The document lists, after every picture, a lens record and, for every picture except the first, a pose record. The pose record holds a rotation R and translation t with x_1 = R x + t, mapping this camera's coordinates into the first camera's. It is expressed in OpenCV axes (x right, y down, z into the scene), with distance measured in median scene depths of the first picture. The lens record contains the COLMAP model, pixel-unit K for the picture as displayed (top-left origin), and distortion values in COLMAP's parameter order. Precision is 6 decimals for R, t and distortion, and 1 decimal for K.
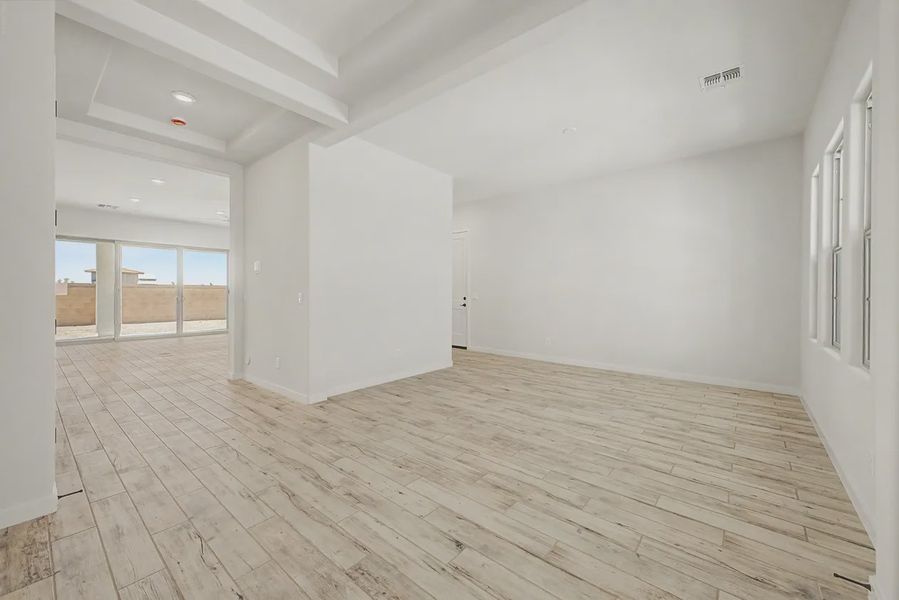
lens RADIAL K [[358.5, 0, 449.7], [0, 358.5, 295.8], [0, 0, 1]] dist [0.012808, -0.002016]
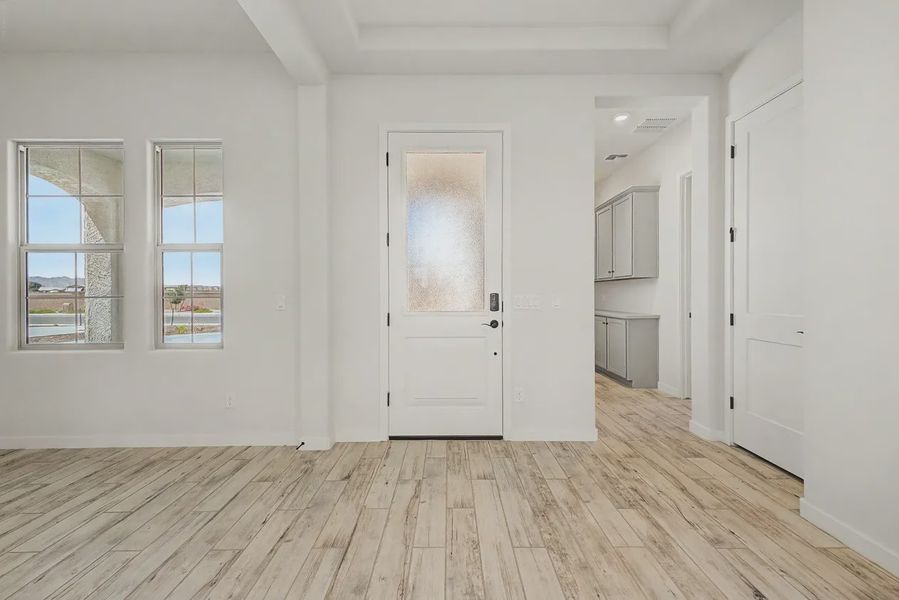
lens RADIAL K [[358.5, 0, 451.9], [0, 358.5, 295.4], [0, 0, 1]] dist [0.012808, -0.002016]
pose [[-0.646829, -0.008435, 0.762588, -0.475666], [0.006018, 0.999851, 0.016164, -0.011916], [-0.762611, 0.015045, -0.646682, 0.931892]]
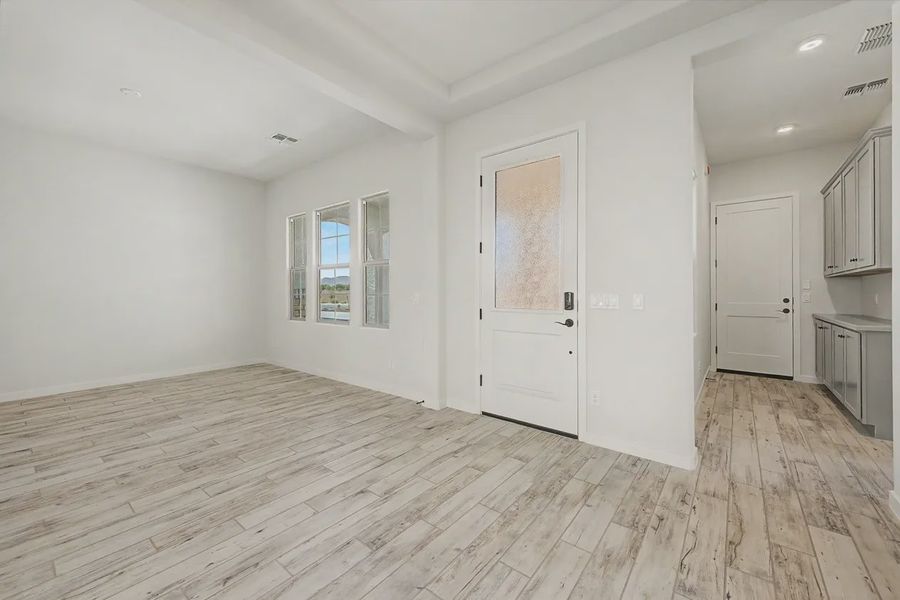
lens RADIAL K [[358.9, 0, 450.6], [0, 358.9, 293.1], [0, 0, 1]] dist [0.012808, -0.002016]
pose [[-0.023240, -0.009063, 0.999689, -0.852050], [0.010917, 0.999897, 0.009318, -0.011865], [-0.999670, 0.011130, -0.023139, 0.487318]]
